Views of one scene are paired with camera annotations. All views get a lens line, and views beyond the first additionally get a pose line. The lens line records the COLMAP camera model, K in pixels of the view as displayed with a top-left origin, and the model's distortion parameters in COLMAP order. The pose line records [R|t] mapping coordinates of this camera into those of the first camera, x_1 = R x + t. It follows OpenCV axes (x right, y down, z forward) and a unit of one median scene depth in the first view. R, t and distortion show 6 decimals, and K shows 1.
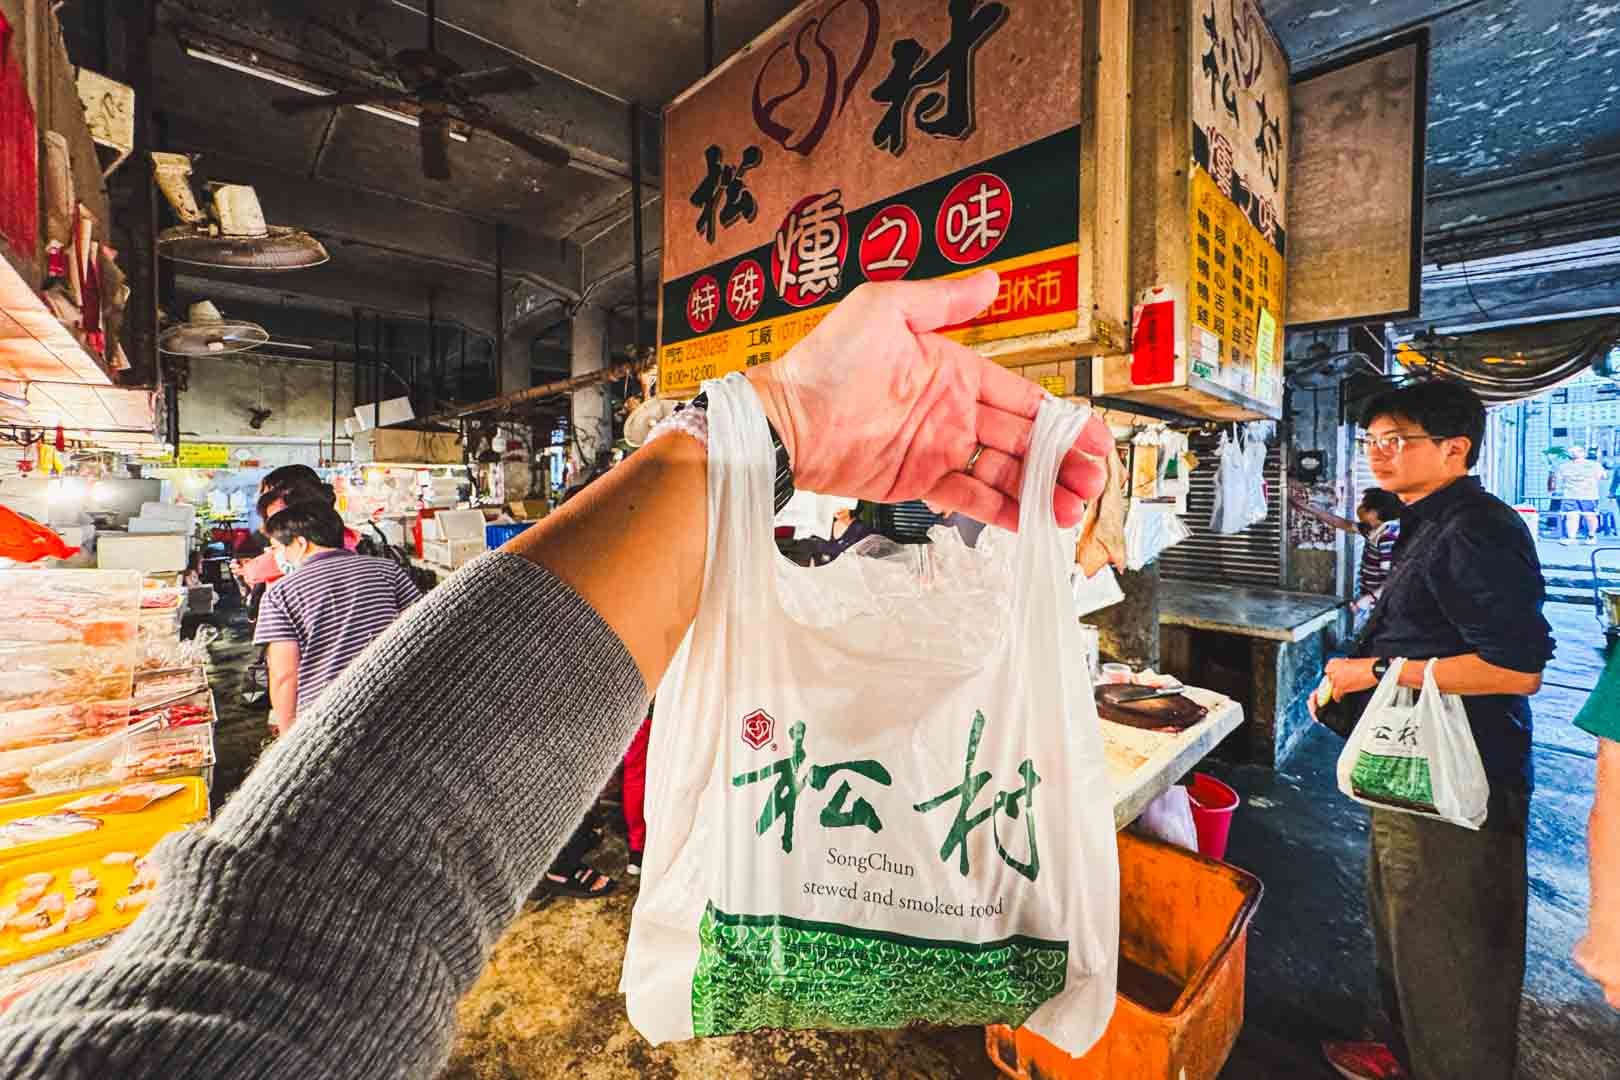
lens RADIAL K [[664.2, 0, 806.6], [0, 664.2, 490.6], [0, 0, 1]] dist [-0.001076, -0.000322]
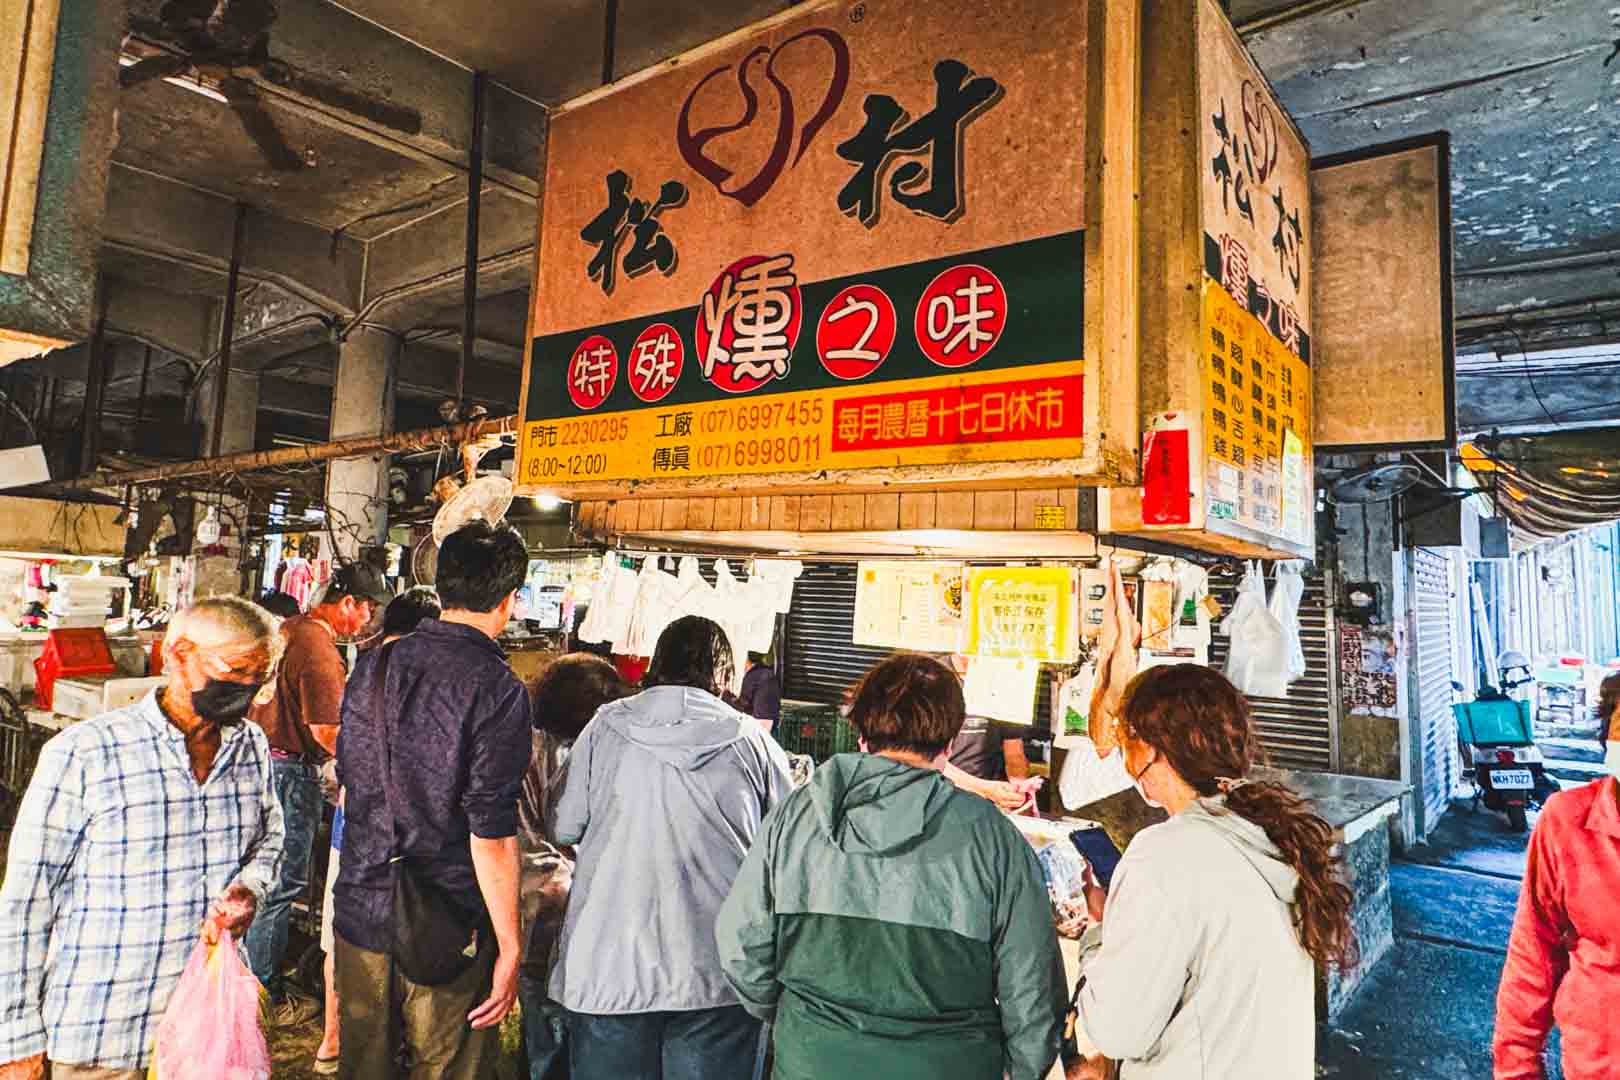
lens RADIAL K [[1009.4, 0, 812.5], [0, 1009.4, 482.1], [0, 0, 1]] dist [-0.001790, 0.002626]
pose [[0.988649, 0.046622, 0.142824, -0.079326], [-0.028269, 0.991379, -0.127938, -0.026471], [-0.147558, 0.122449, 0.981444, -0.144851]]
